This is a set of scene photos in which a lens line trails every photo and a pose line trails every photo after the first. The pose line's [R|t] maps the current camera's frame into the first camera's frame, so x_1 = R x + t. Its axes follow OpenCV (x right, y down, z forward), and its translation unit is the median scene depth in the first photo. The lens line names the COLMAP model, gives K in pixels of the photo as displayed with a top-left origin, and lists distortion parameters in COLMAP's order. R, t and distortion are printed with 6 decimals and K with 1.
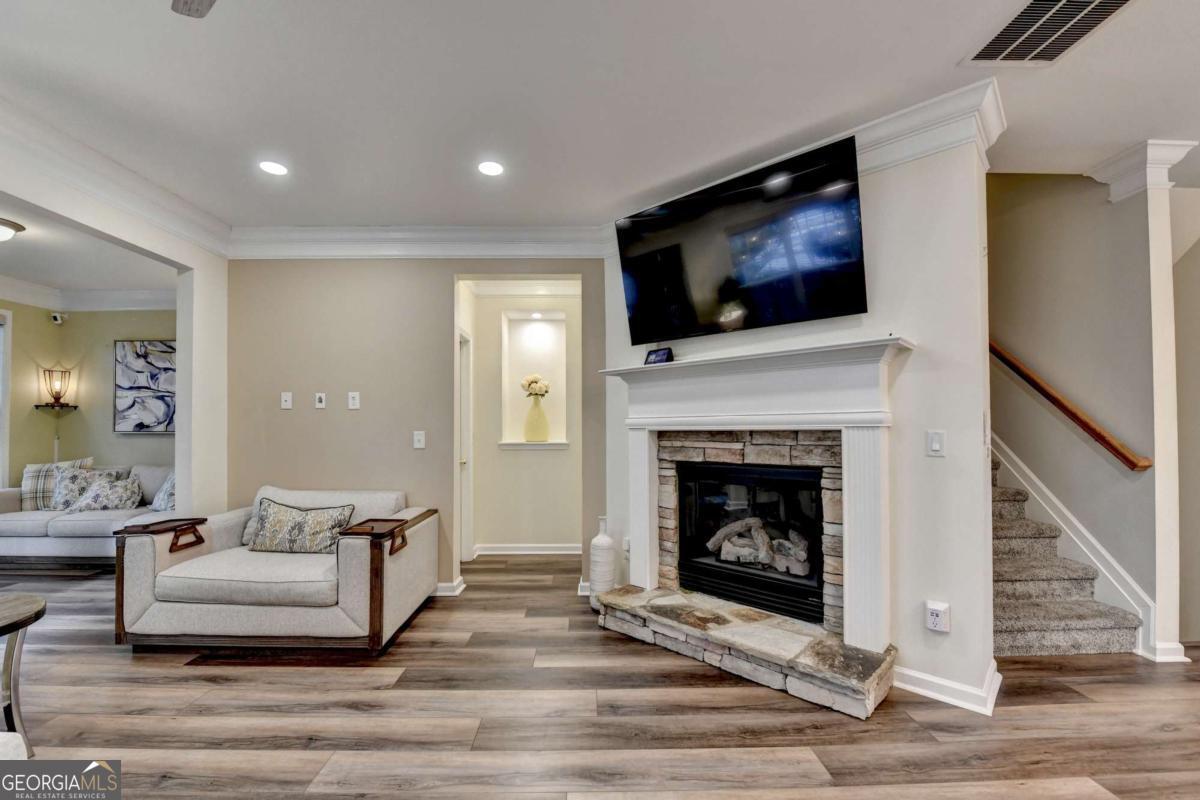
lens RADIAL K [[490.2, 0, 595.1], [0, 490.2, 417.5], [0, 0, 1]] dist [-0.016546, -0.000126]
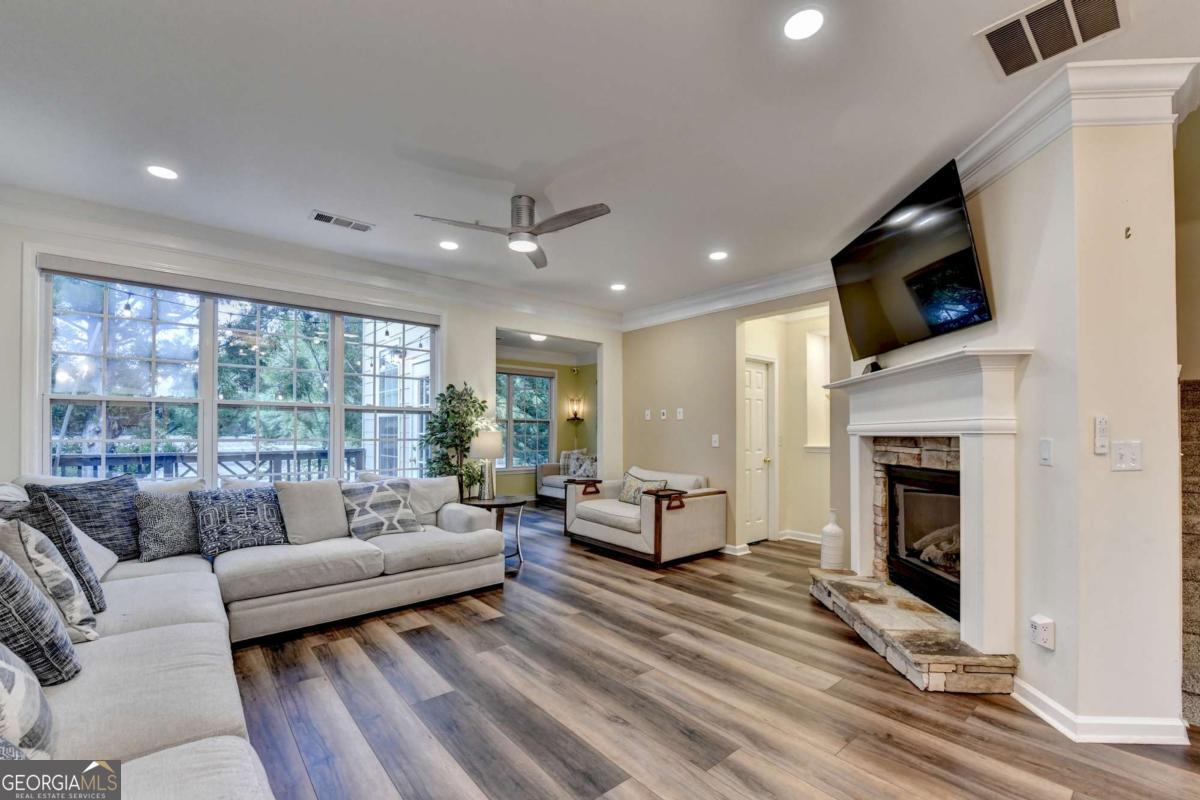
lens RADIAL K [[502.6, 0, 597.4], [0, 502.6, 431.0], [0, 0, 1]] dist [-0.015230, -0.000250]
pose [[0.632639, 0.004349, -0.774435, 0.705463], [0.008751, 0.999880, 0.012764, -0.005724], [0.774398, -0.014852, 0.632525, -0.234292]]
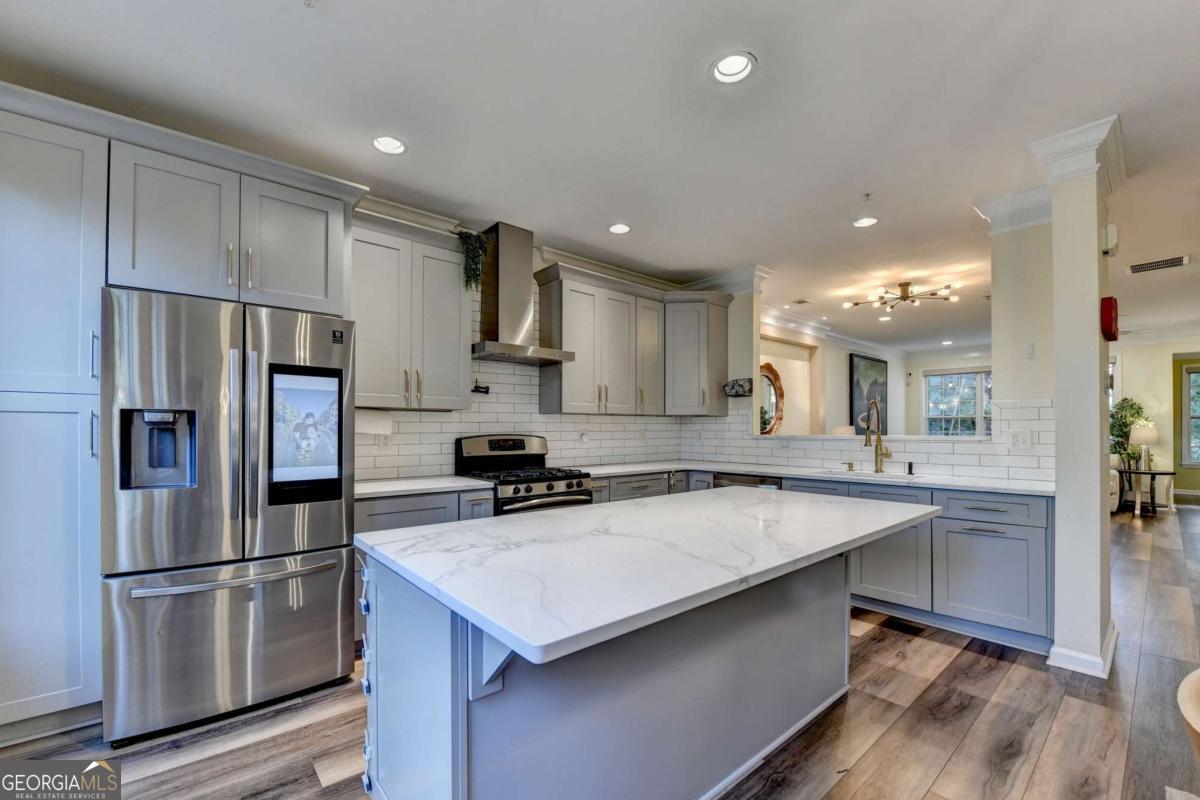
lens RADIAL K [[502.6, 0, 597.4], [0, 502.6, 431.0], [0, 0, 1]] dist [-0.015230, -0.000250]
pose [[-0.761620, 0.005359, -0.648002, 2.985613], [0.016714, 0.999796, -0.011376, 0.015999], [0.647808, -0.019495, -0.761554, 0.647346]]
